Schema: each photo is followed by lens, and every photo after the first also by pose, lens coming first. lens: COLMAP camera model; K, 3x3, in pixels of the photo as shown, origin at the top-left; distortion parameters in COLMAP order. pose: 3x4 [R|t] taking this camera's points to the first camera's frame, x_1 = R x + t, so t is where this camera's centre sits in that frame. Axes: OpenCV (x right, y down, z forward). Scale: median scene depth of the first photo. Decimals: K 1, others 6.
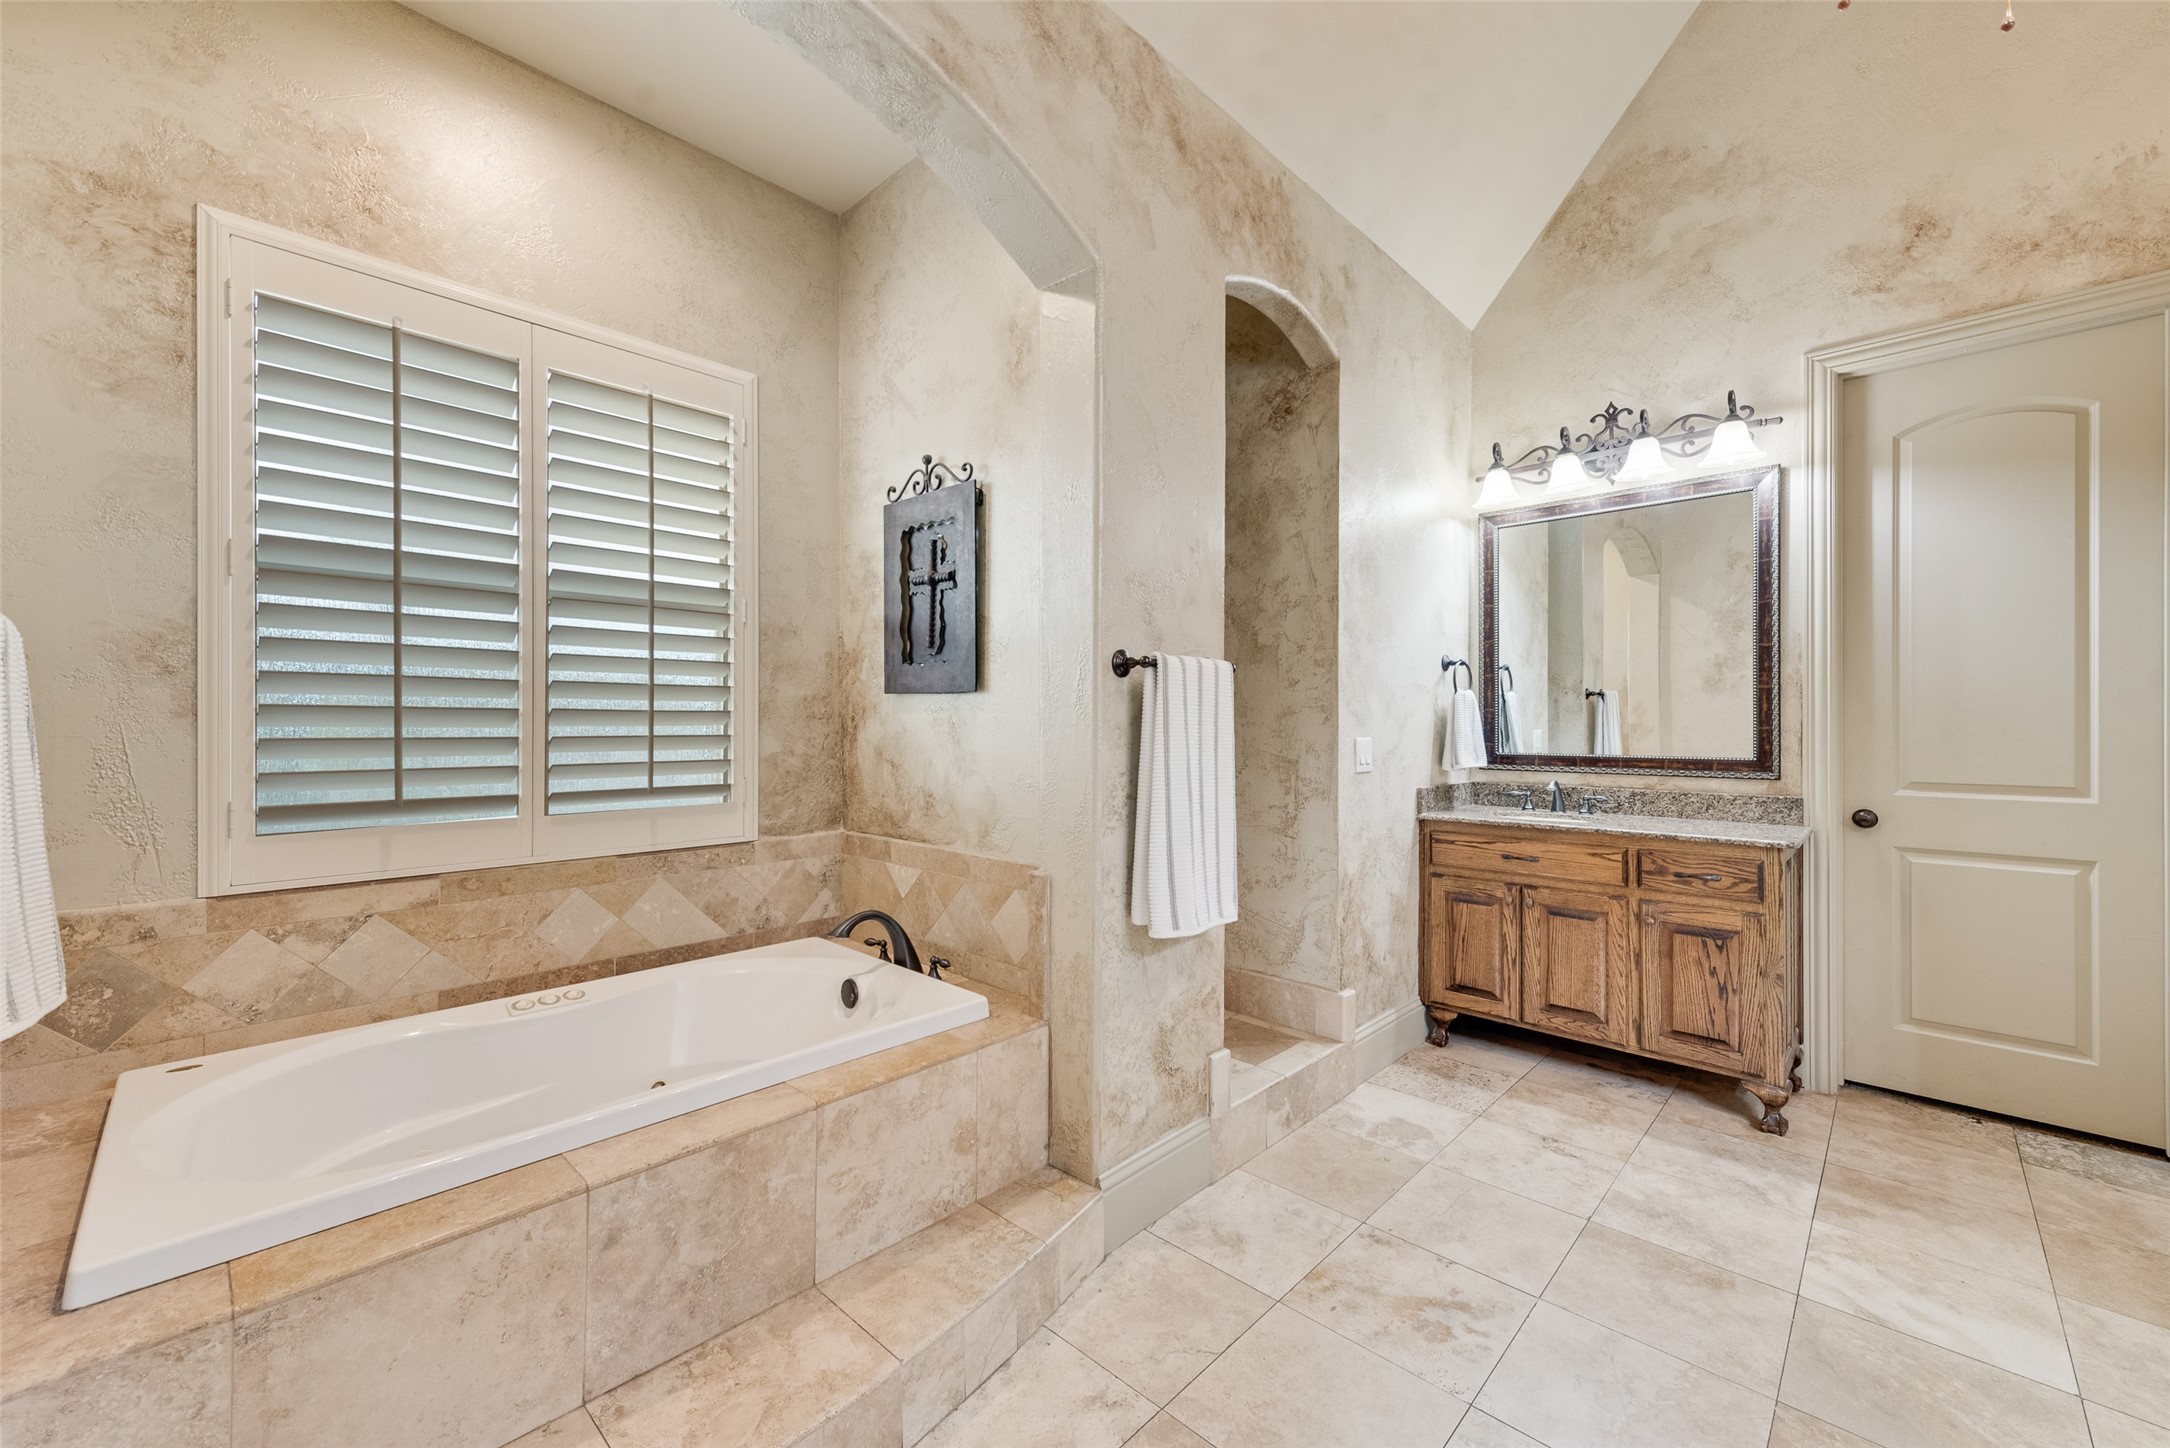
lens RADIAL K [[858.3, 0, 1083.4], [0, 858.3, 719.2], [0, 0, 1]] dist [0.019024, -0.005375]
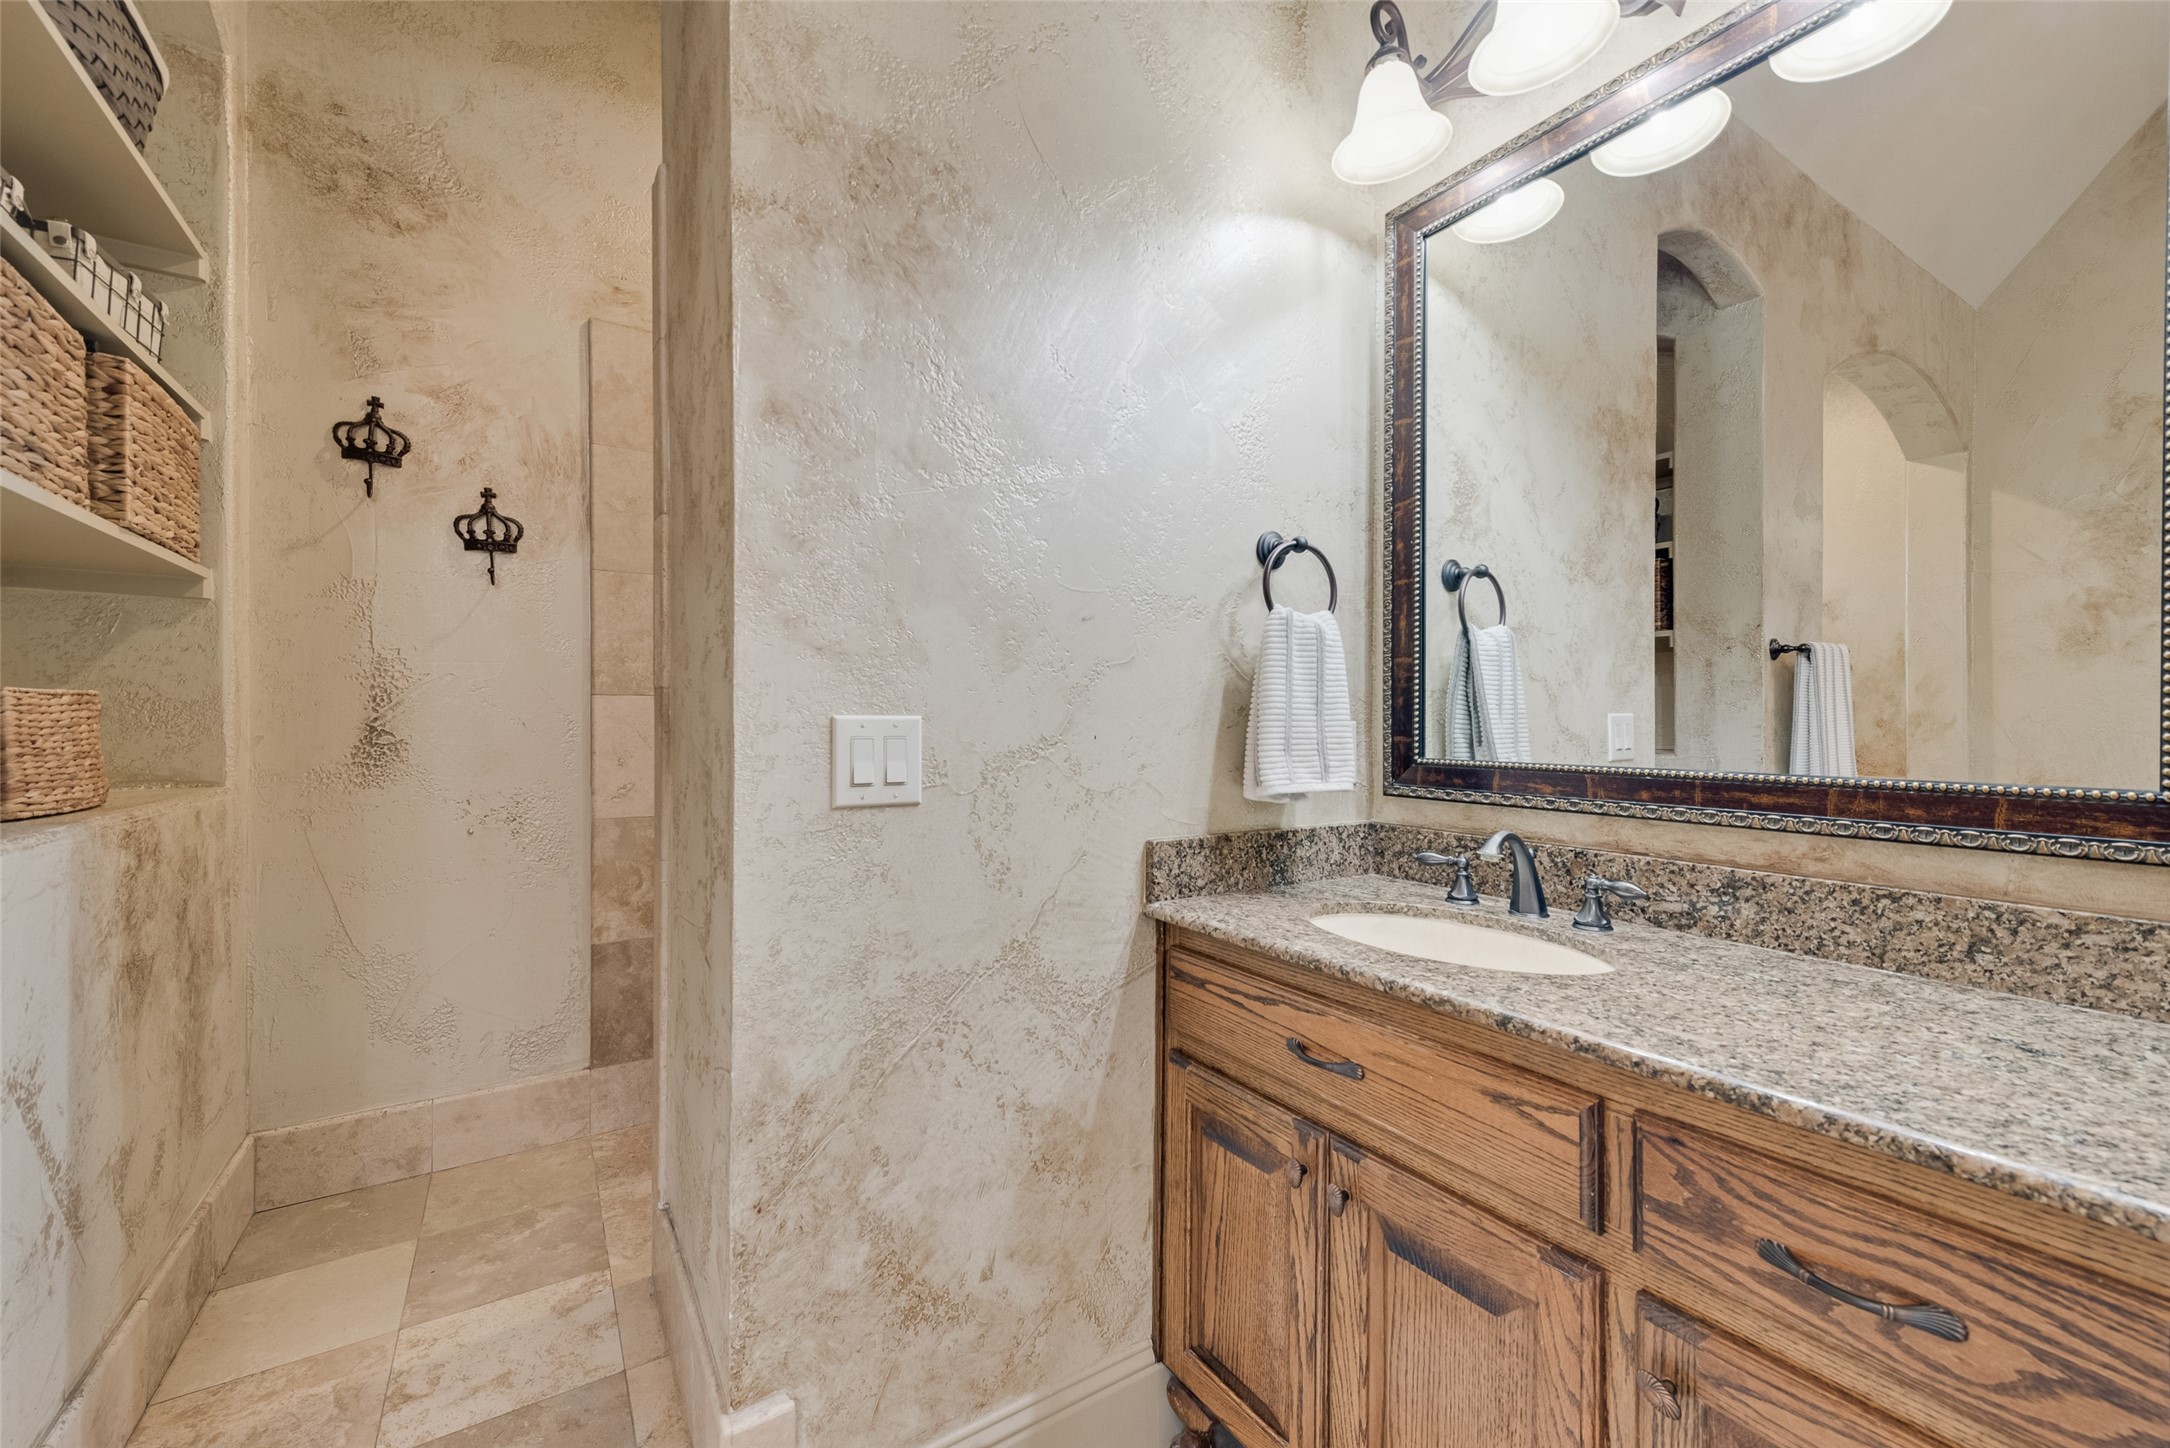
lens RADIAL K [[858.3, 0, 1083.4], [0, 858.3, 719.2], [0, 0, 1]] dist [0.019024, -0.005375]
pose [[0.971803, 0.002693, -0.235780, 0.539918], [-0.001818, 0.999991, 0.003931, 0.022700], [0.235788, -0.003391, 0.971798, 0.693383]]
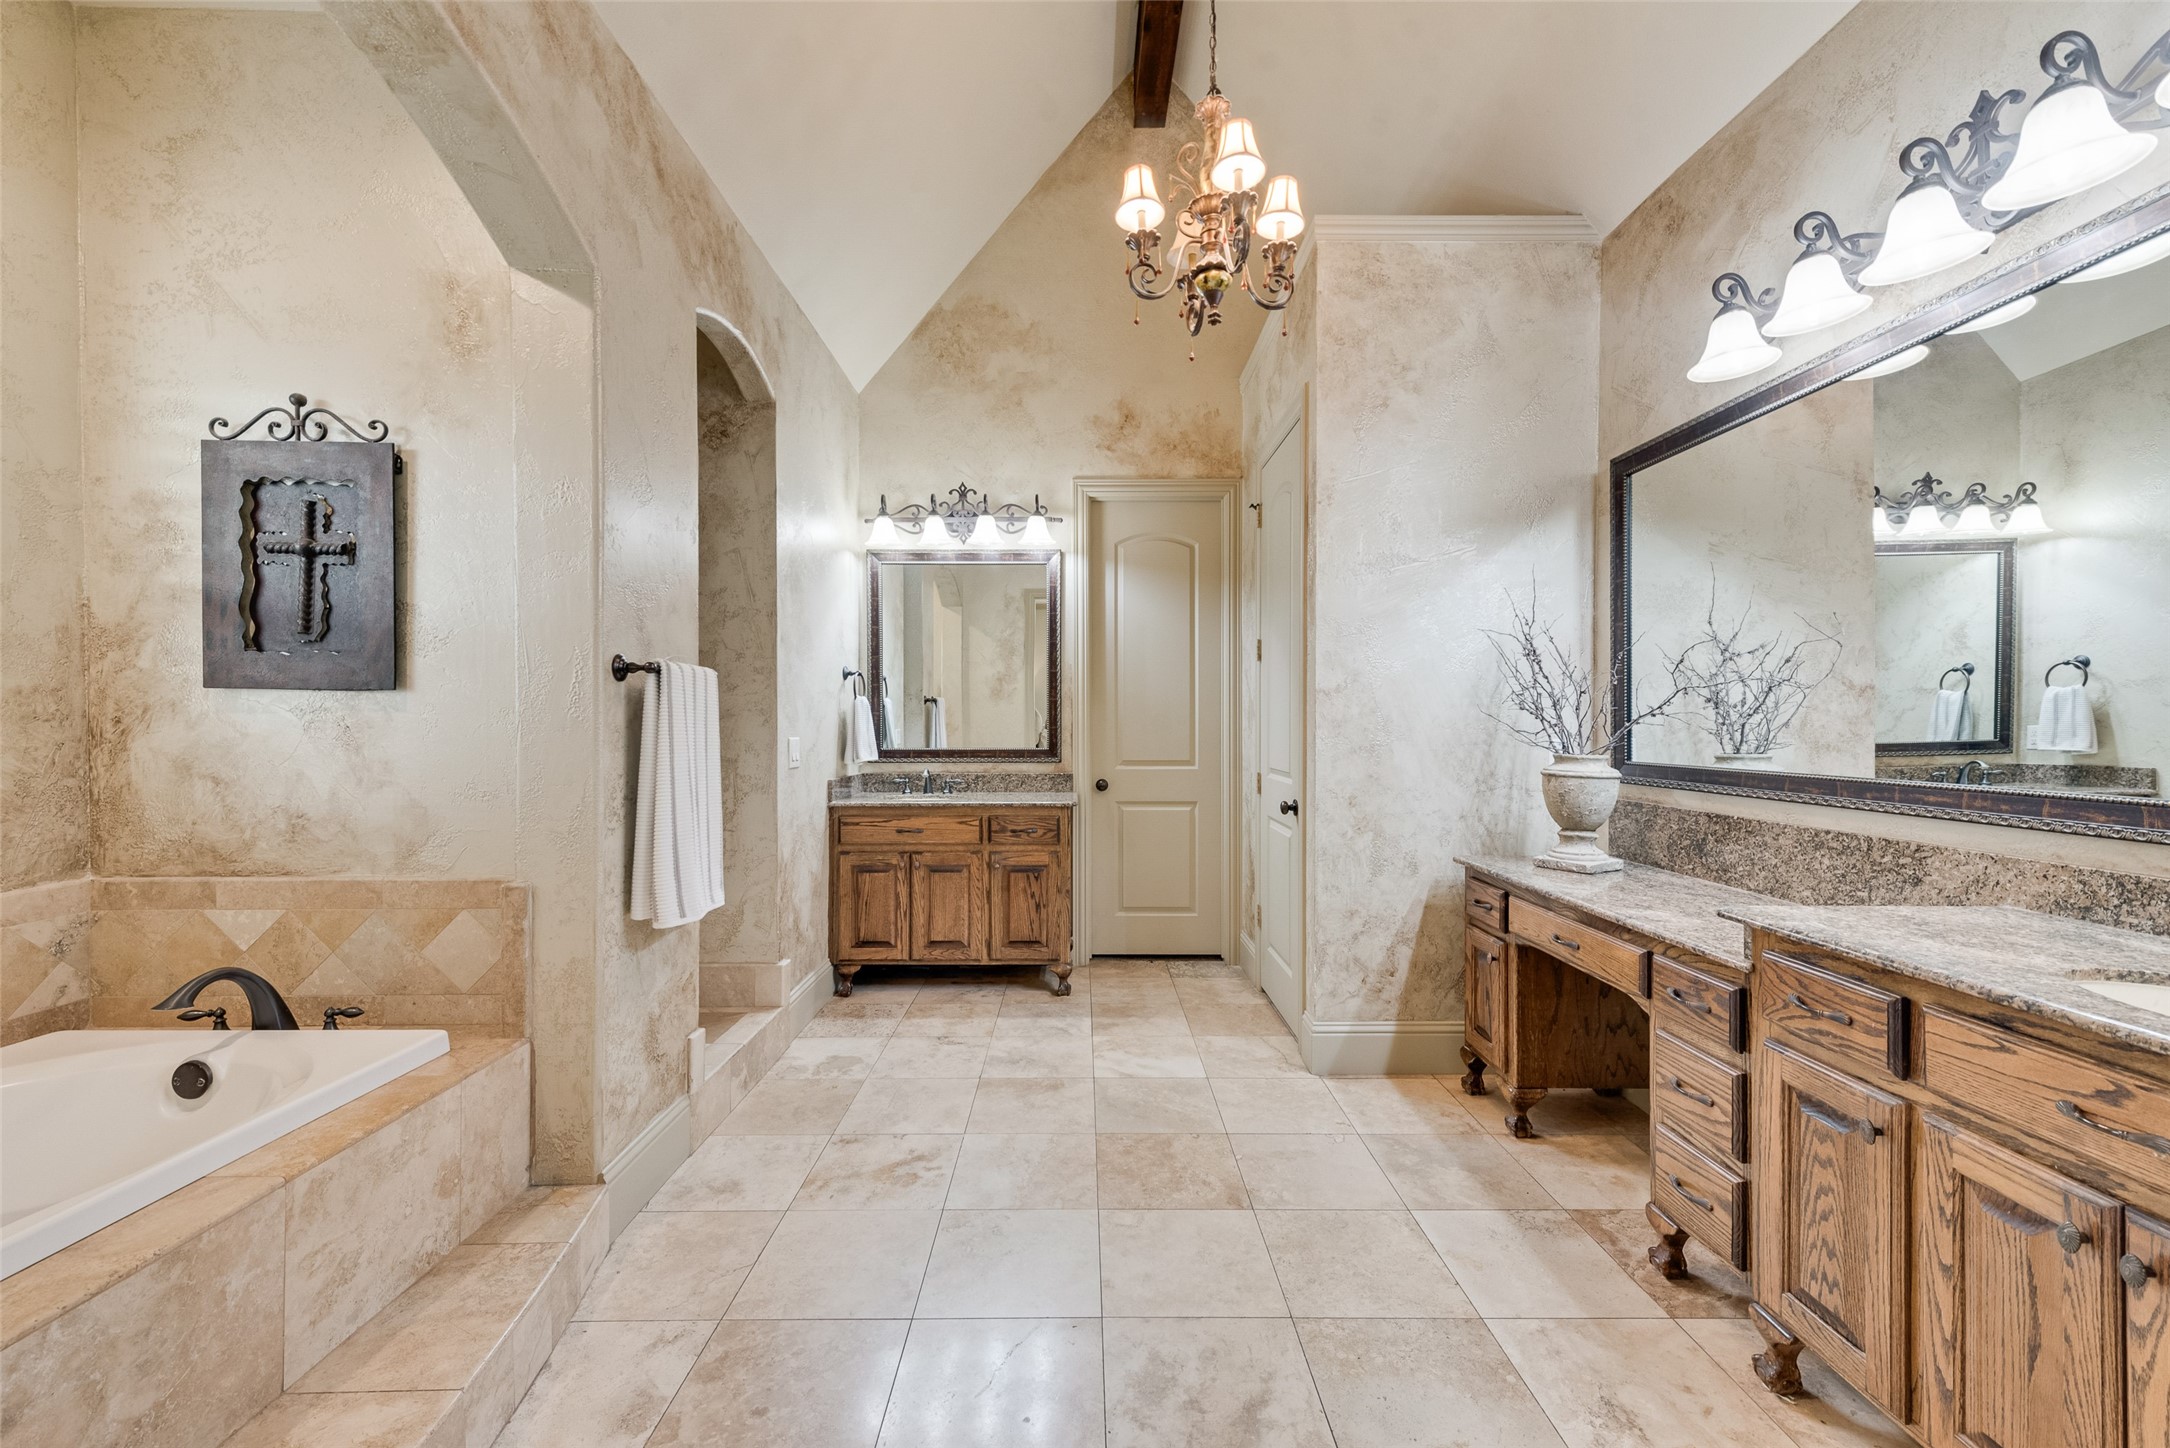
lens RADIAL K [[858.3, 0, 1083.4], [0, 858.3, 719.2], [0, 0, 1]] dist [0.019024, -0.005375]
pose [[0.720652, 0.001995, 0.693295, -0.202710], [-0.002488, 0.999997, -0.000290, -0.003651], [-0.693293, -0.001516, 0.720654, -0.093306]]
